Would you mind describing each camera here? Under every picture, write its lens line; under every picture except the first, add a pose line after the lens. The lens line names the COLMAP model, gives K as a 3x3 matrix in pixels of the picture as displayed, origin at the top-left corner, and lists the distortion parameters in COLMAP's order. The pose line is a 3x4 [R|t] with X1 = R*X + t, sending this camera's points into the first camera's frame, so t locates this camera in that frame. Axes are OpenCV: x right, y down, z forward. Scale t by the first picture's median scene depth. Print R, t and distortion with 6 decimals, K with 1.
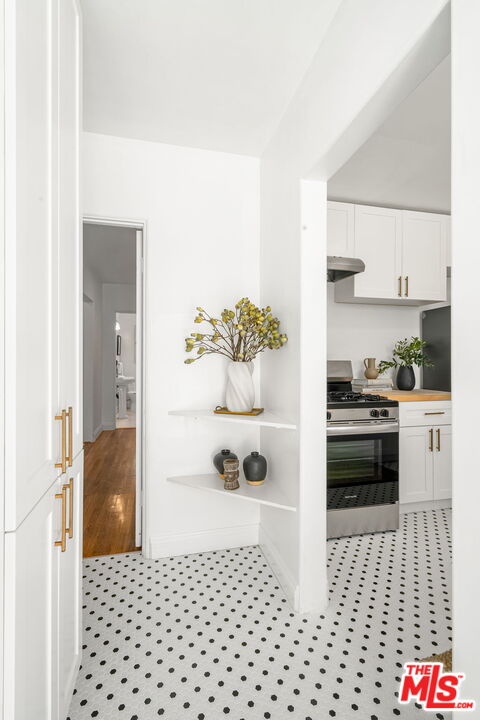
lens RADIAL K [[367.0, 0, 240.0], [0, 367.0, 360.0], [0, 0, 1]] dist [-0.004869, -0.000986]
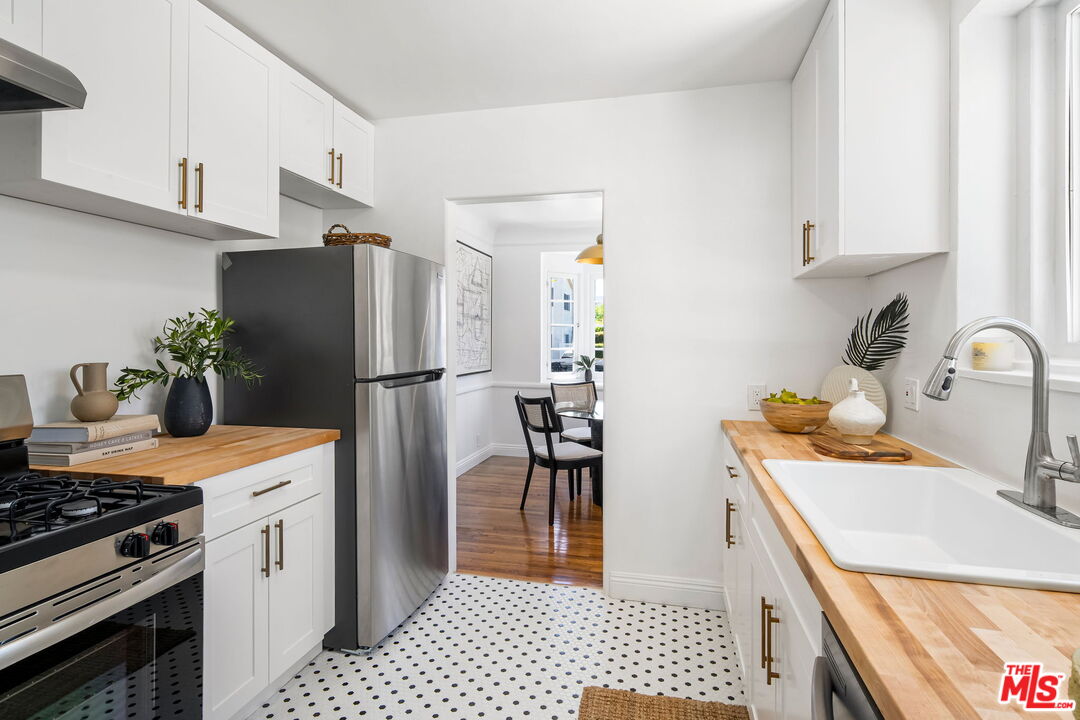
lens RADIAL K [[550.4, 0, 537.2], [0, 550.4, 340.2], [0, 0, 1]] dist [-0.004869, -0.000986]
pose [[0.467402, -0.002185, 0.884042, 0.082829], [-0.005467, 0.999971, 0.005363, -0.032796], [-0.884028, -0.007340, 0.467376, 0.359579]]
